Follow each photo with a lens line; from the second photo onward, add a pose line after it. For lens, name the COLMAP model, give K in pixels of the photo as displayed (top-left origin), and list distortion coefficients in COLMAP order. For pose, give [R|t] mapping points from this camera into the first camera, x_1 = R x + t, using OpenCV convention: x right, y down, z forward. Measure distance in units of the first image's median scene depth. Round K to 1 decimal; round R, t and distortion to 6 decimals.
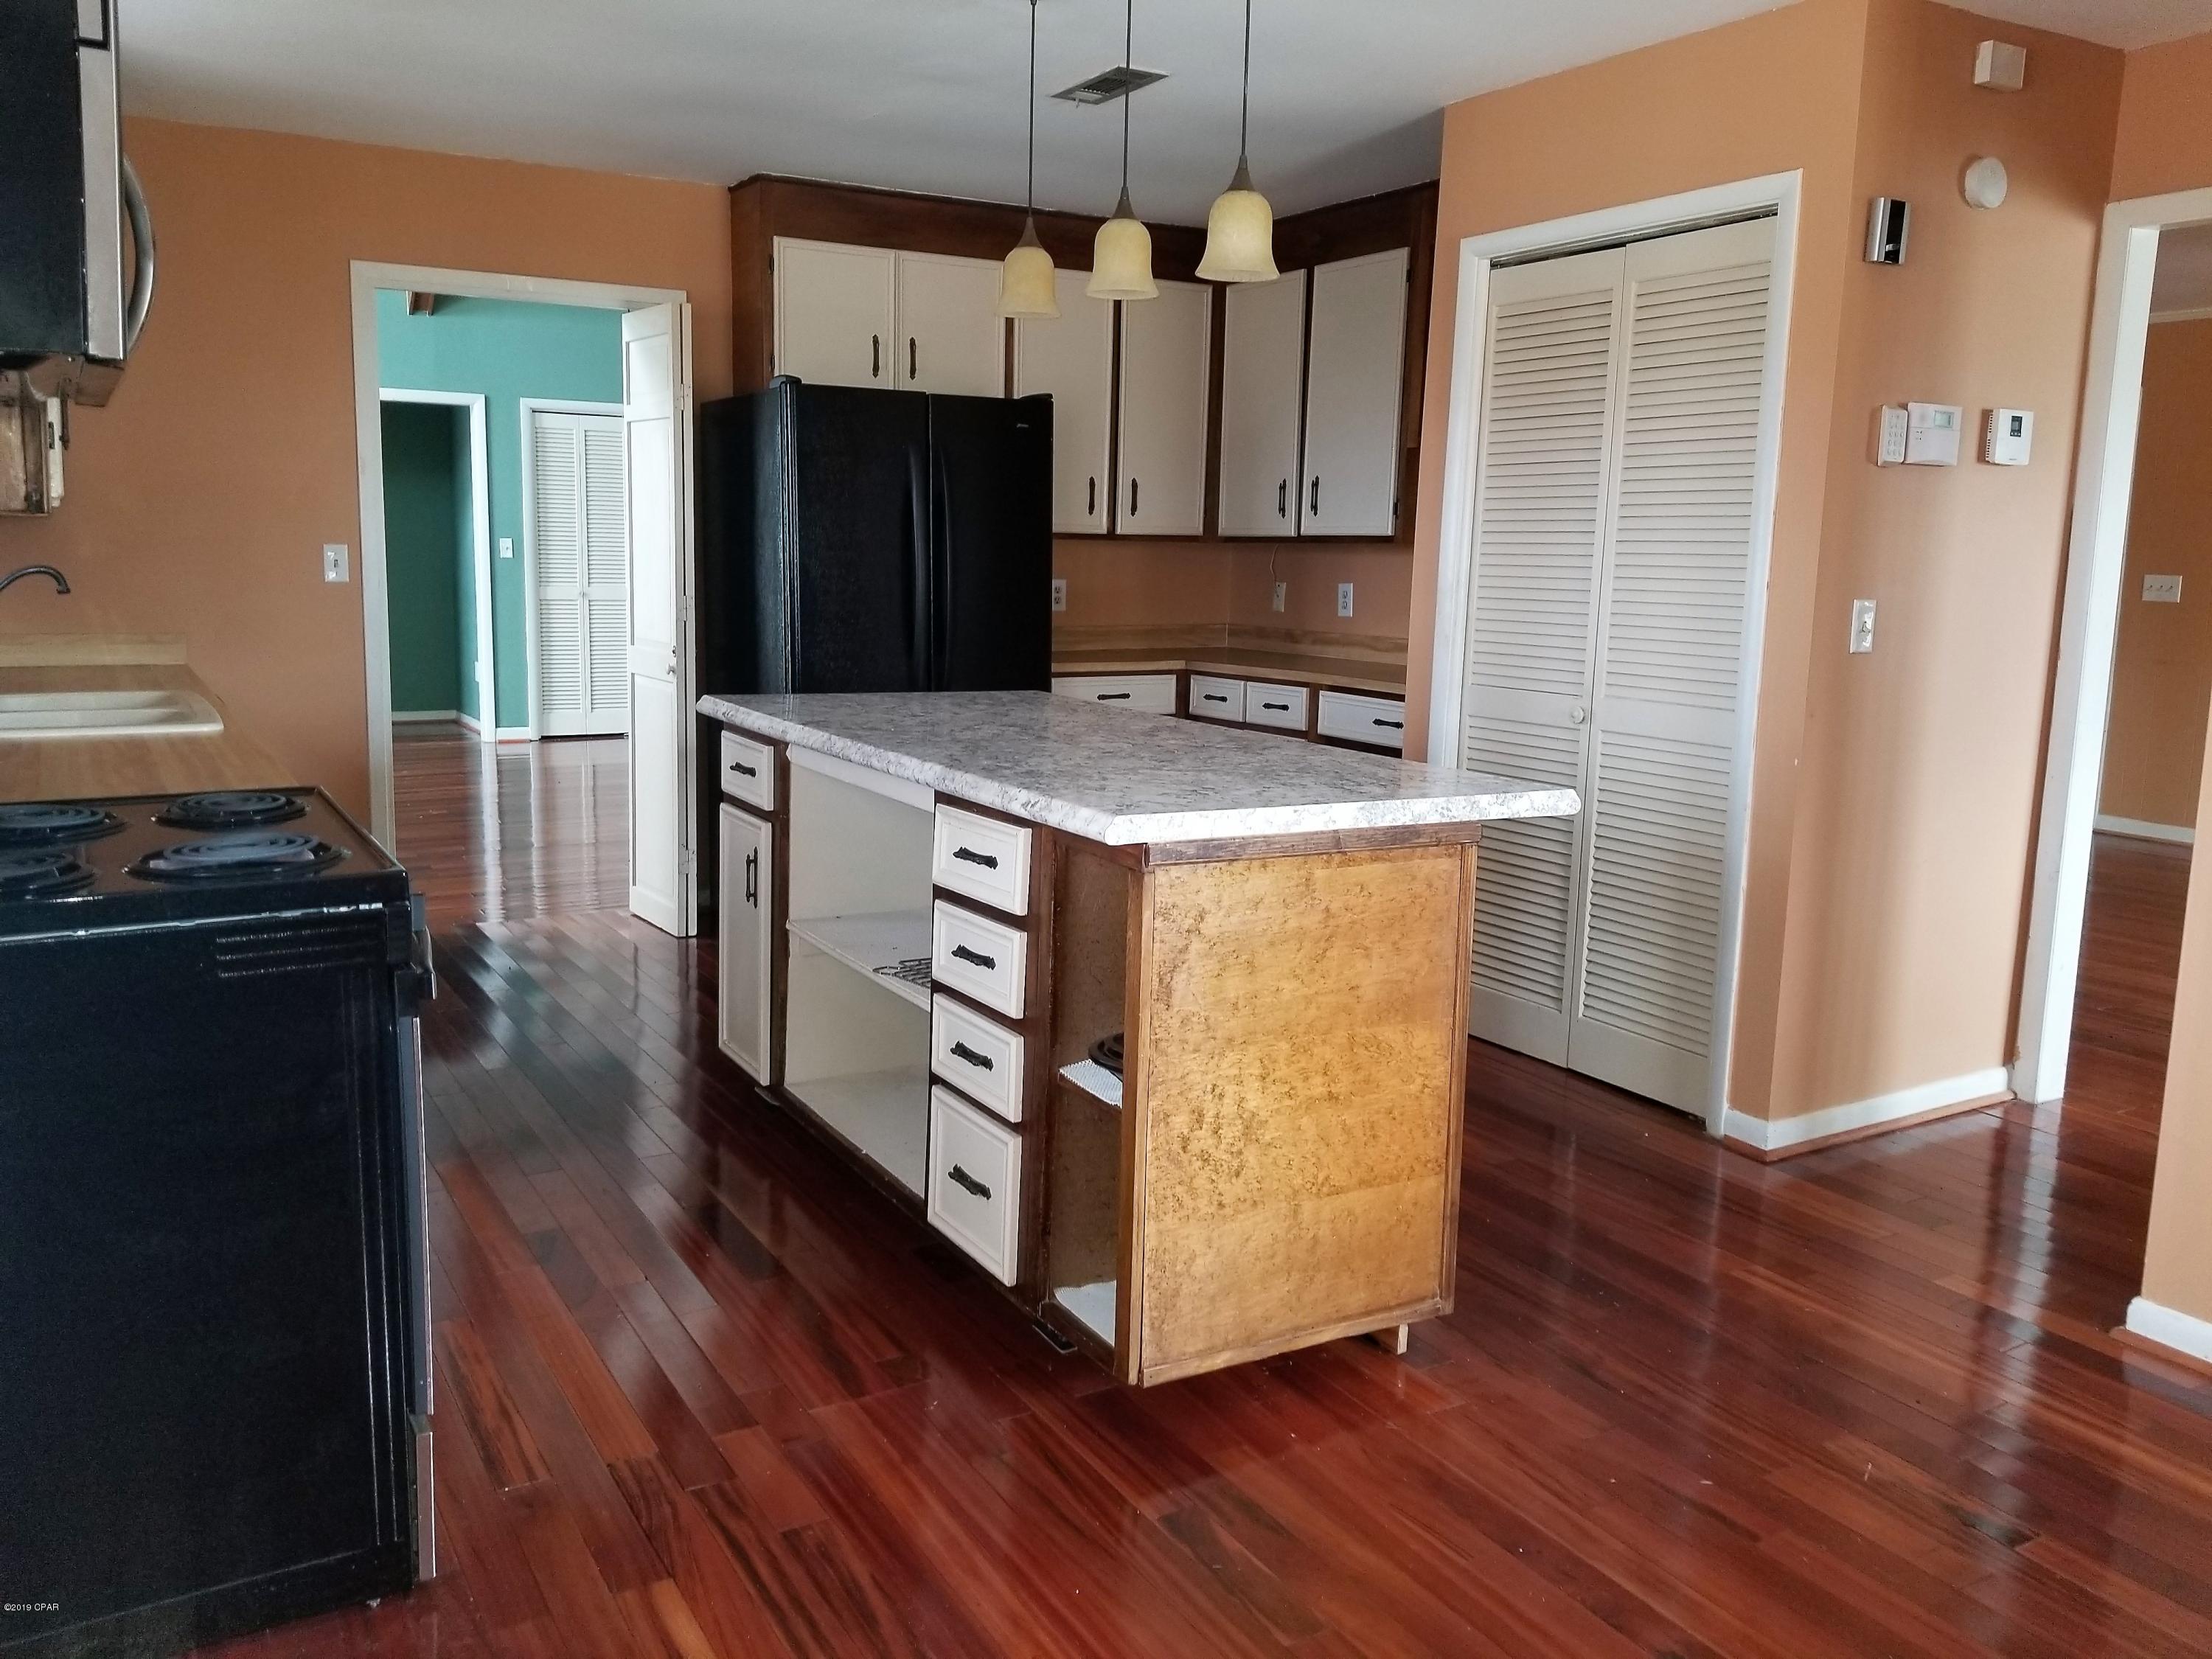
lens RADIAL K [[1687.0, 0, 1109.5], [0, 1687.0, 815.5], [0, 0, 1]] dist [-0.001836, -0.004490]
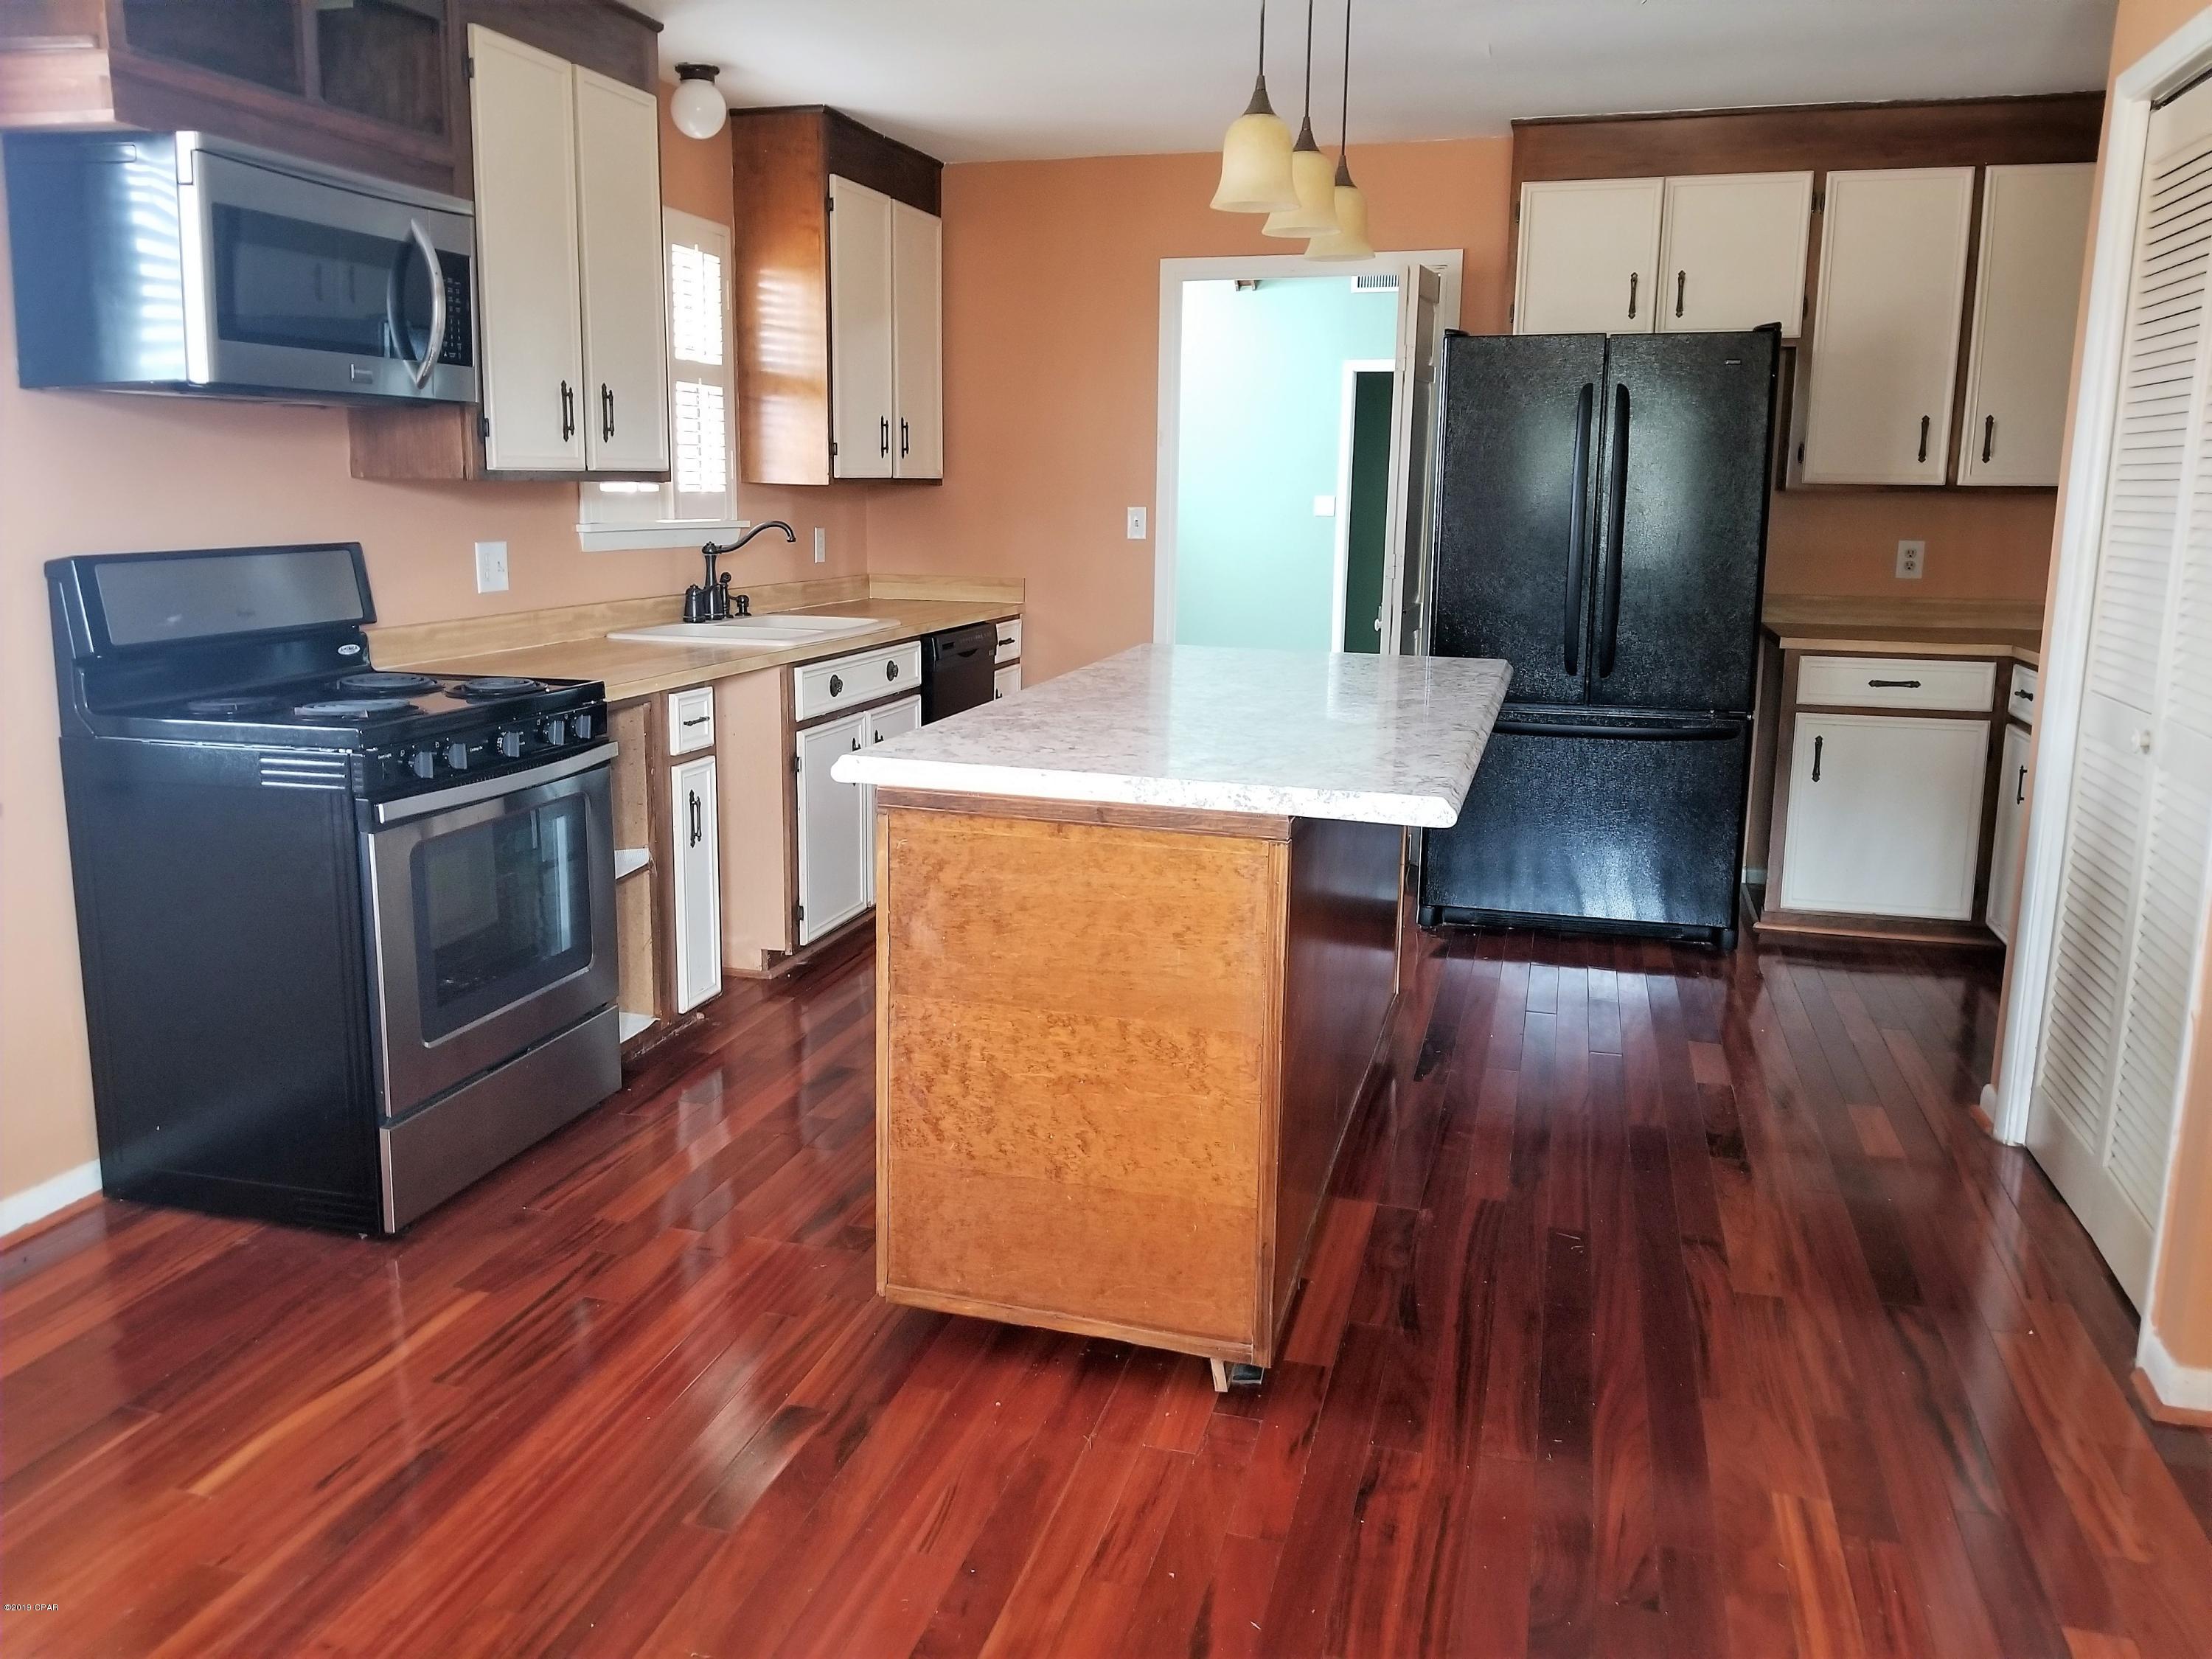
lens RADIAL K [[1729.5, 0, 1104.2], [0, 1729.5, 795.8], [0, 0, 1]] dist [0.009730, -0.002316]
pose [[0.695815, 0.115459, -0.708880, 0.828764], [-0.109166, 0.992528, 0.054505, -0.048234], [0.709876, 0.039460, 0.703220, 0.317455]]
